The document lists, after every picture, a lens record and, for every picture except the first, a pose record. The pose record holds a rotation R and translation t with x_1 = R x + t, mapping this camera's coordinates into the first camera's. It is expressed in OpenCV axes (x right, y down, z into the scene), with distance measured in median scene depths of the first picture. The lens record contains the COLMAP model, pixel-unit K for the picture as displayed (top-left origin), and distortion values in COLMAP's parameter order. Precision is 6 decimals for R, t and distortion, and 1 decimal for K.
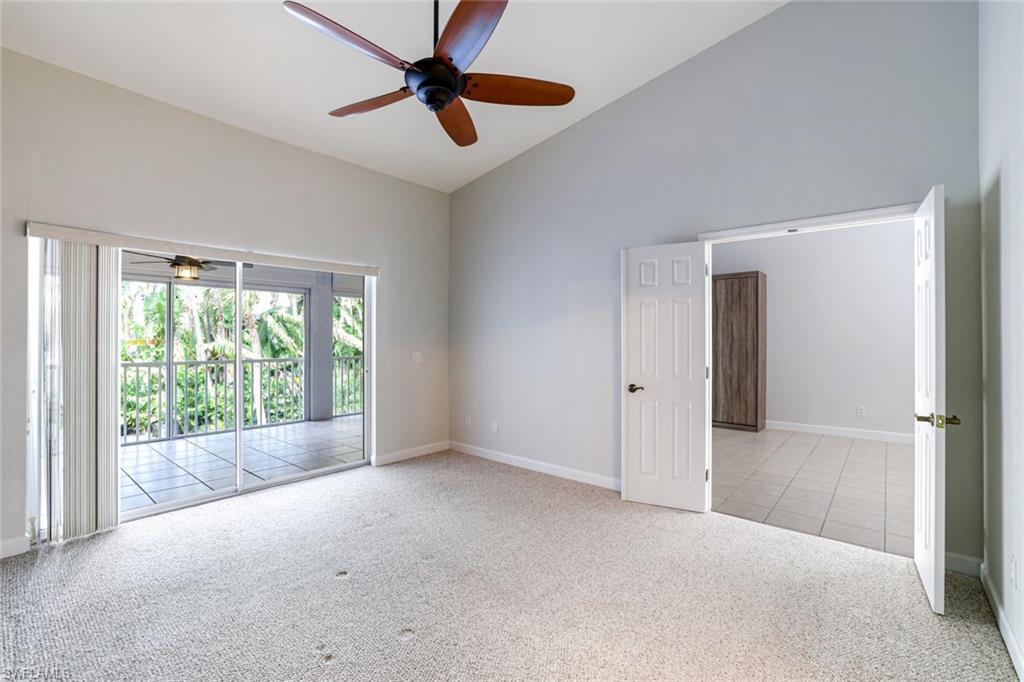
lens RADIAL K [[447.5, 0, 506.1], [0, 447.5, 337.4], [0, 0, 1]] dist [-0.038827, 0.013158]
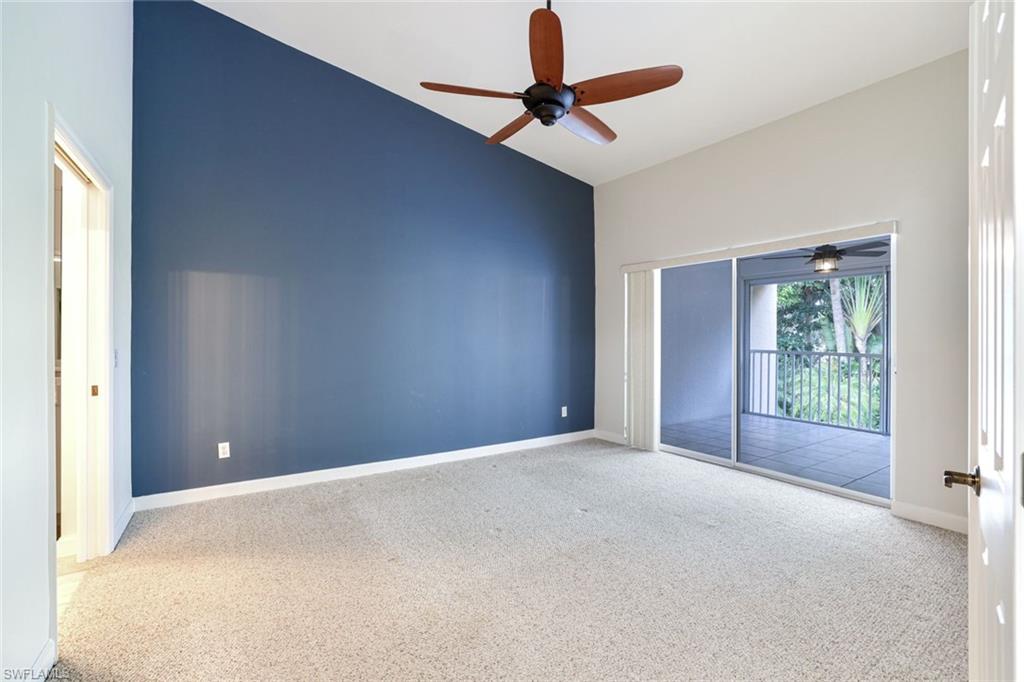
lens RADIAL K [[447.5, 0, 506.1], [0, 447.5, 337.4], [0, 0, 1]] dist [-0.038827, 0.013158]
pose [[-0.270189, 0.003610, -0.962801, 0.566473], [0.003060, 0.999991, 0.002891, 0.019292], [0.962803, -0.002165, -0.270197, 0.692218]]
